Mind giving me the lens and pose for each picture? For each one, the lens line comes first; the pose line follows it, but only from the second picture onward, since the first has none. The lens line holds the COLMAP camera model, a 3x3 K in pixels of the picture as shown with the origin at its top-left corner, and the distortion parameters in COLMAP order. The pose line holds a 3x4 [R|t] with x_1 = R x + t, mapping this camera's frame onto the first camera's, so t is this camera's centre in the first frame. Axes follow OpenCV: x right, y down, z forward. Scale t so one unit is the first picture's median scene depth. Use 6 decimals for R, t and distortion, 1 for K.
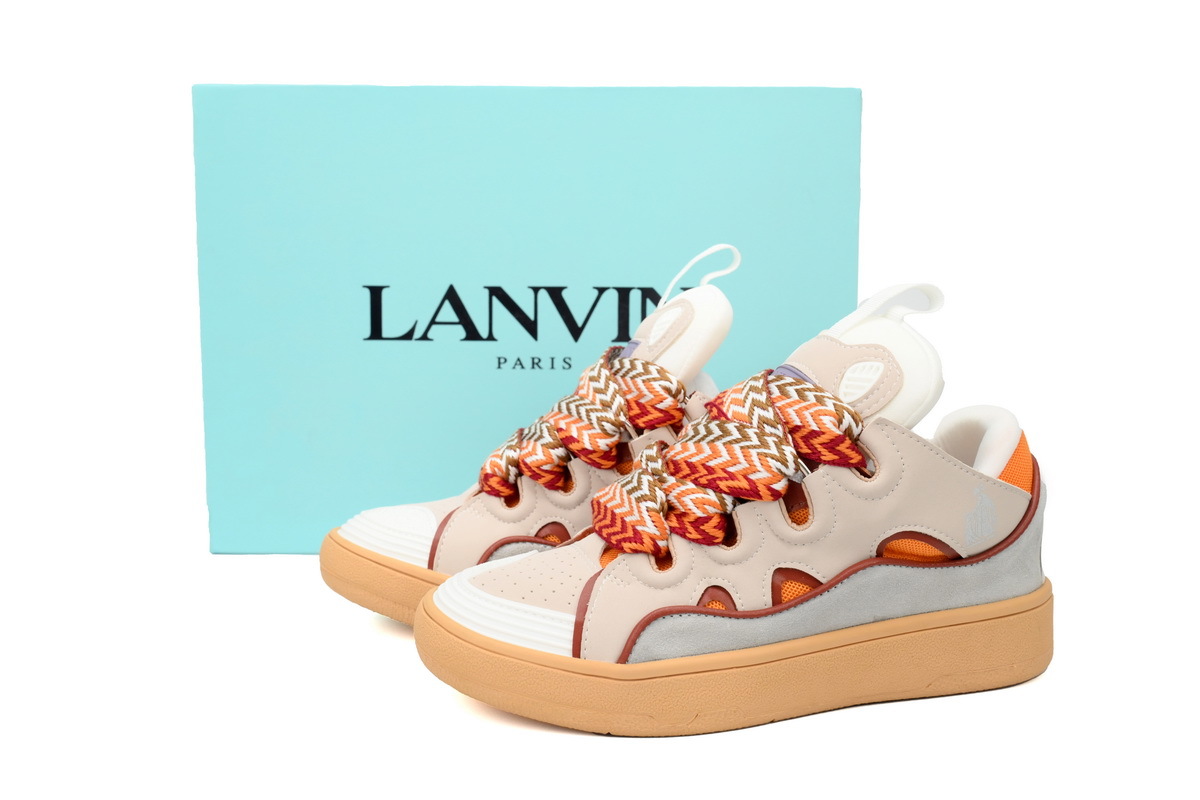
lens RADIAL K [[1308.2, 0, 600.0], [0, 1308.2, 400.0], [0, 0, 1]] dist [0.147989, 0.001772]
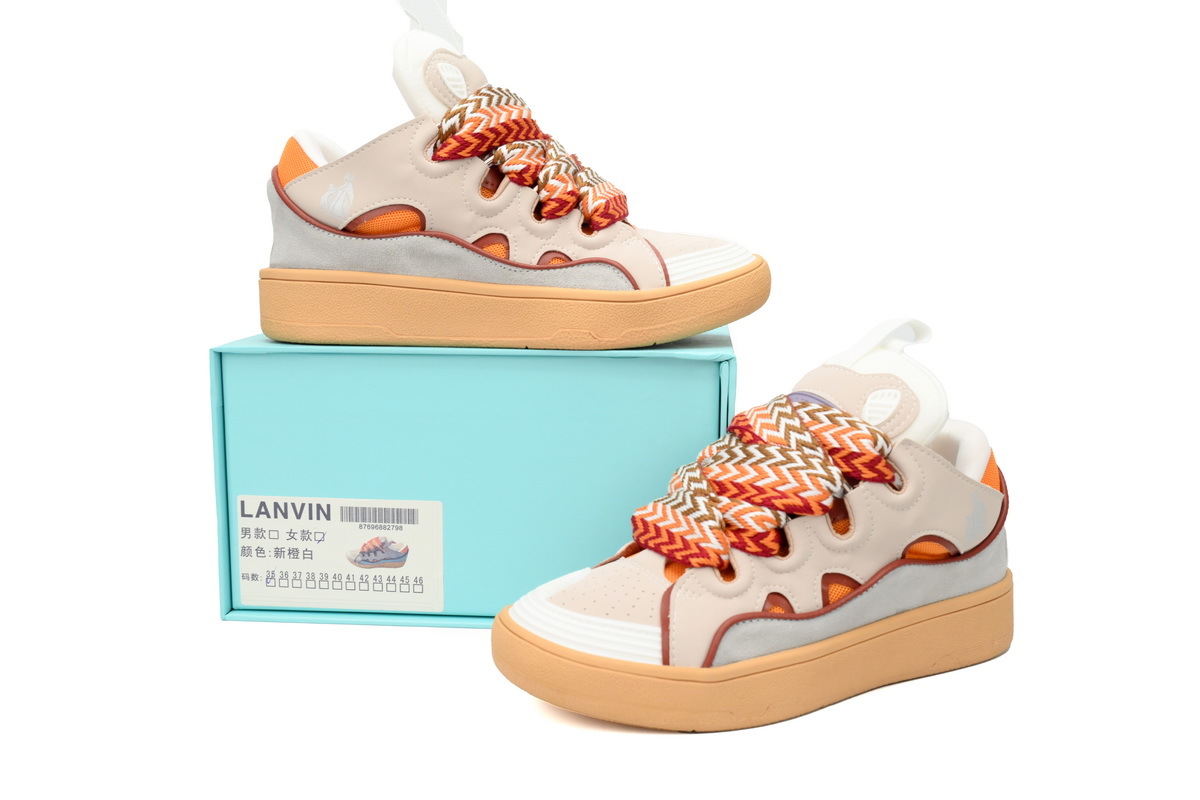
lens RADIAL K [[1308.2, 0, 600.0], [0, 1308.2, 400.0], [0, 0, 1]] dist [0.147989, 0.001772]
pose [[0.971682, -0.029792, 0.234405, -0.316193], [0.026433, 0.999498, 0.017460, -0.047499], [-0.234808, -0.010769, 0.971982, -0.063421]]
